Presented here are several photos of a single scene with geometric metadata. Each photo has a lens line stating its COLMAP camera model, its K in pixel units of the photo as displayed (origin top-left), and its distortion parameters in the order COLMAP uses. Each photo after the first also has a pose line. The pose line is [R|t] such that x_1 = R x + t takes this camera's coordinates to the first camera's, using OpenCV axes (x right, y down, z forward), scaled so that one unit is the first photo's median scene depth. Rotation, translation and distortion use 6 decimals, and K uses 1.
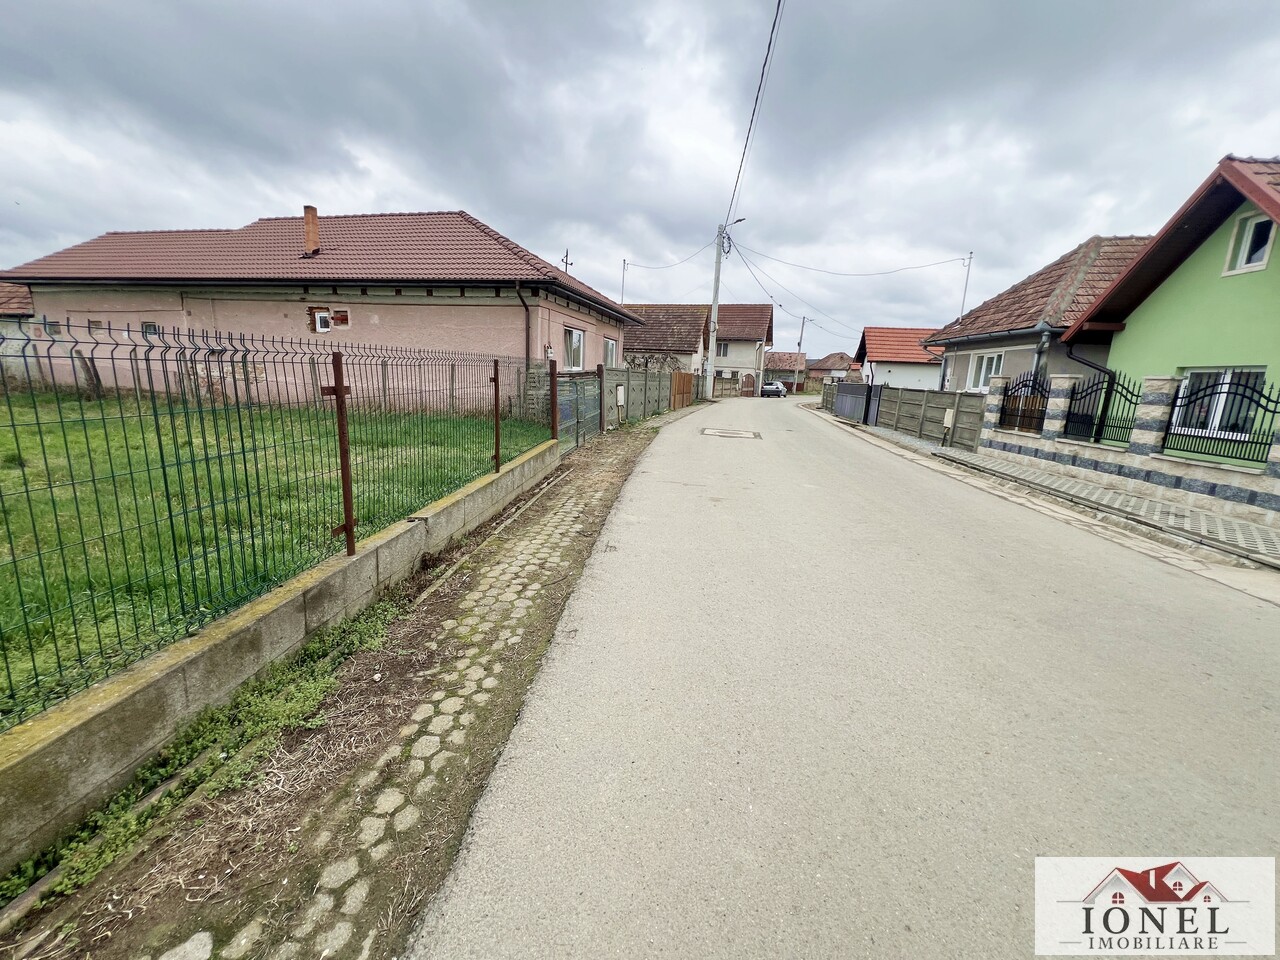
lens RADIAL K [[517.3, 0, 640.0], [0, 517.3, 480.0], [0, 0, 1]] dist [0.001503, 0.000446]
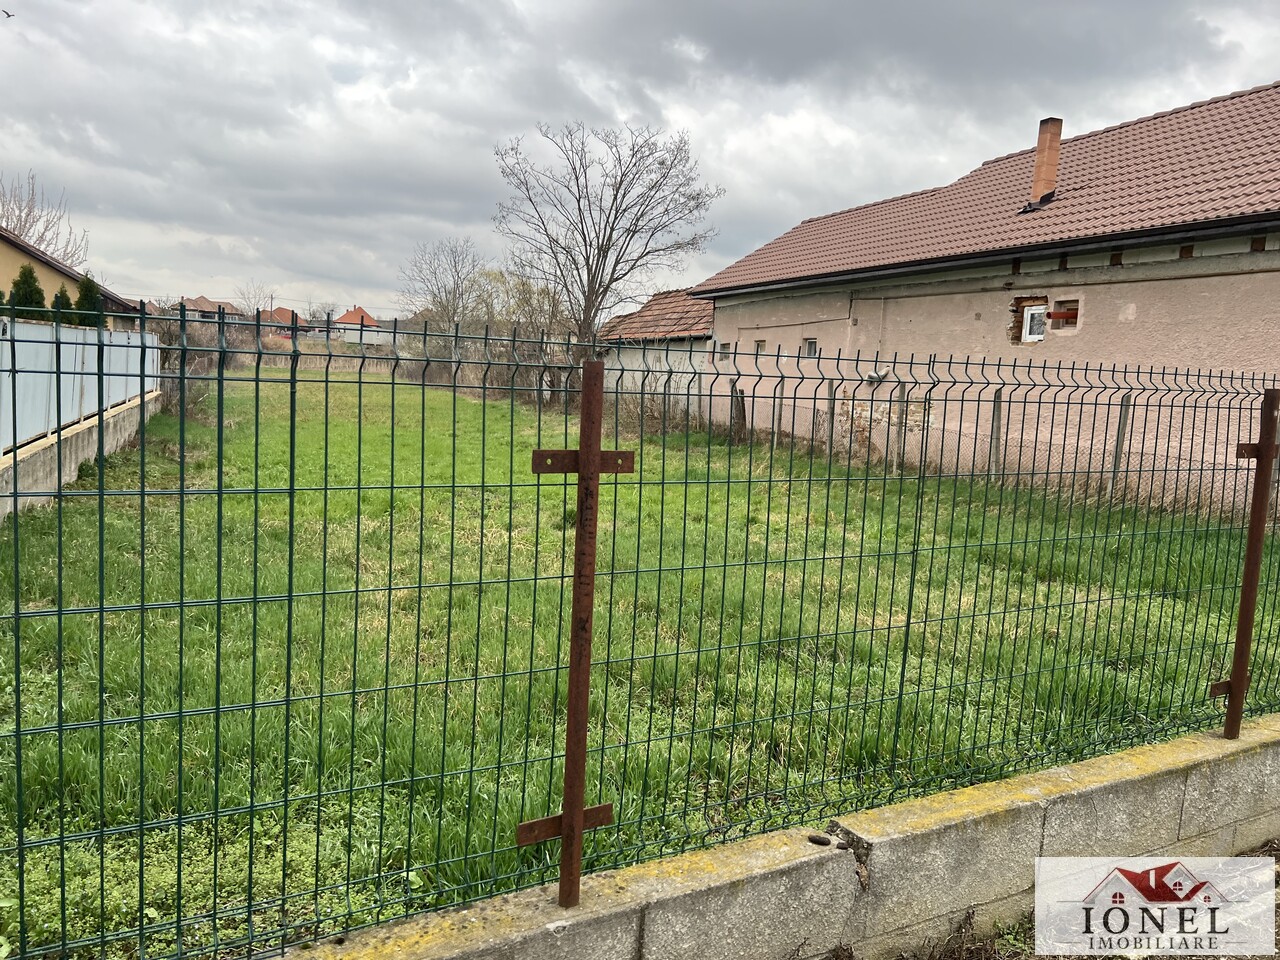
lens RADIAL K [[955.6, 0, 640.0], [0, 955.6, 480.0], [0, 0, 1]] dist [0.047995, -0.078010]
pose [[0.546686, 0.082372, -0.833276, 0.002243], [-0.199017, 0.979415, -0.033751, -0.034643], [0.813343, 0.184288, 0.551826, 0.157497]]
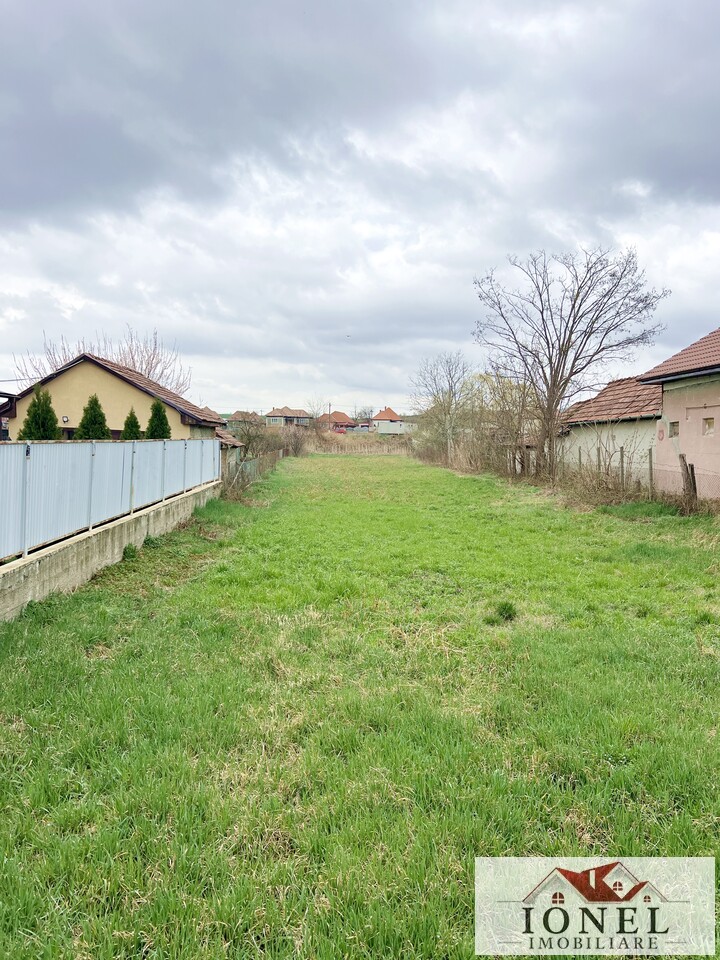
lens RADIAL K [[716.7, 0, 360.0], [0, 716.7, 480.0], [0, 0, 1]] dist [0.047995, -0.078010]
pose [[0.248943, 0.014380, -0.968411, -0.108903], [-0.195502, 0.980053, -0.035704, -0.070324], [0.948581, 0.198214, 0.246788, 0.243570]]
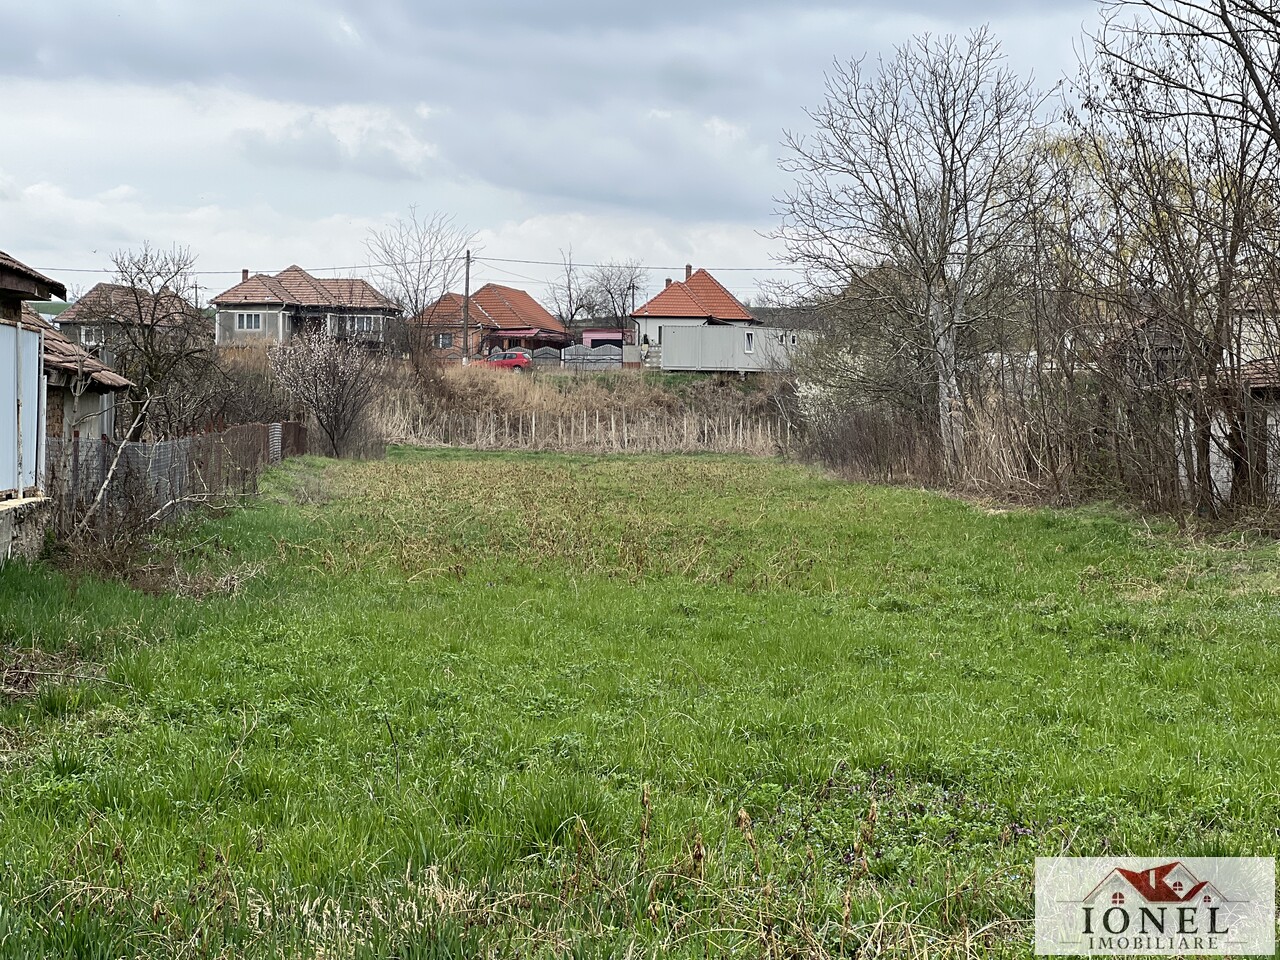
lens RADIAL K [[2845.9, 0, 640.0], [0, 2845.9, 480.0], [0, 0, 1]] dist [0.018714, 0.573366]
pose [[0.267694, -0.016588, -0.963361, -0.114721], [-0.192618, 0.978747, -0.070376, -0.033700], [0.944054, 0.204400, 0.258810, 0.244585]]
